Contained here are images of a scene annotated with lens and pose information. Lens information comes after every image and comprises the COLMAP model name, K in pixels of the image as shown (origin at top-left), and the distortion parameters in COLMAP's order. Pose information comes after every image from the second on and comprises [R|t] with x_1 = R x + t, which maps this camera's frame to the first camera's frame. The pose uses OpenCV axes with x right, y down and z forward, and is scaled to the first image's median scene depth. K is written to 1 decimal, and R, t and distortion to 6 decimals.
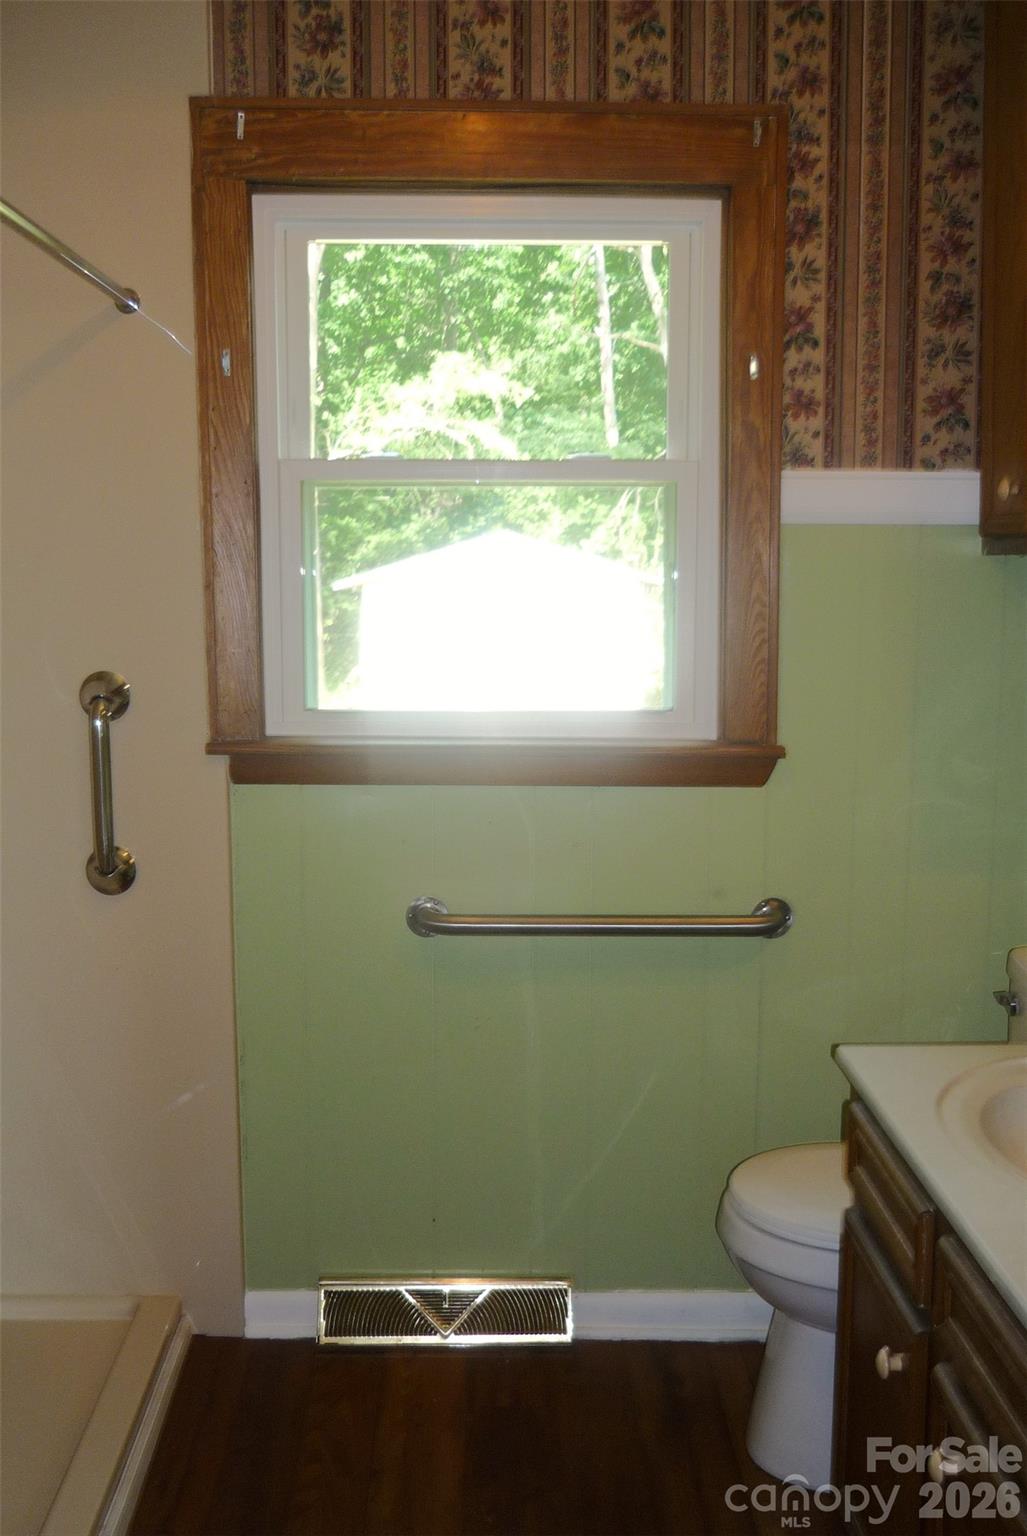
lens RADIAL K [[1565.4, 0, 476.3], [0, 1565.4, 769.2], [0, 0, 1]] dist [-0.045739, 0.000000]
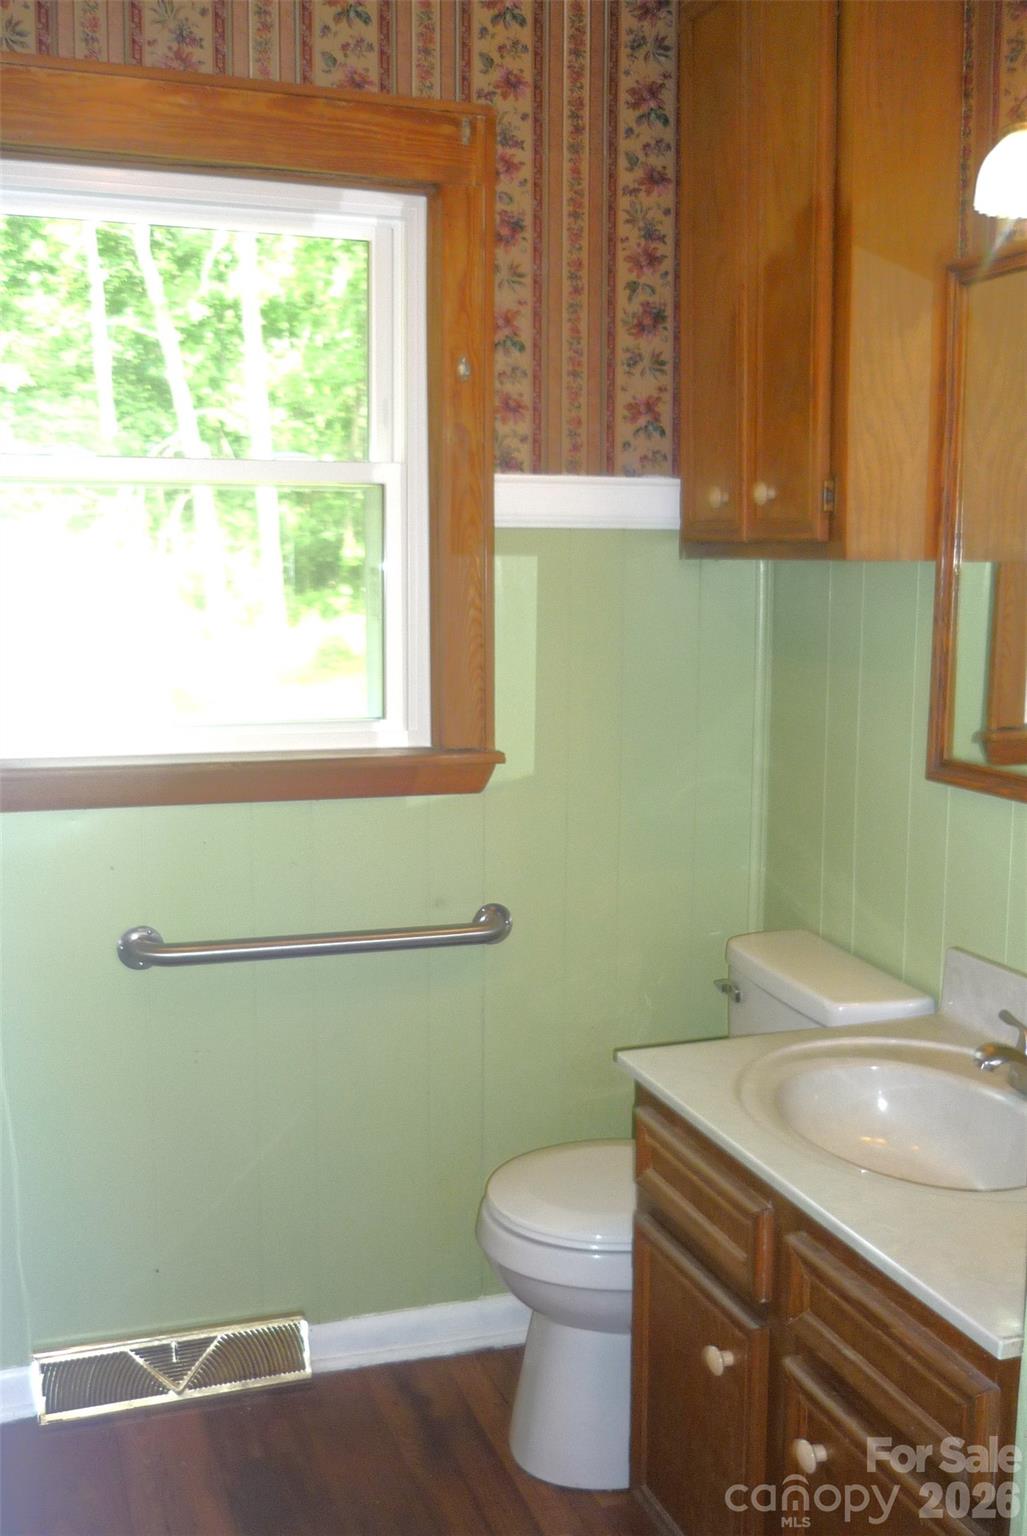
lens RADIAL K [[1565.4, 0, 510.0], [0, 1565.4, 769.6], [0, 0, 1]] dist [-0.045739, 0.000000]
pose [[0.945194, -0.039032, 0.324169, -0.125238], [0.037276, 0.999237, 0.011629, -0.014597], [-0.324376, 0.001092, 0.945928, 0.055210]]
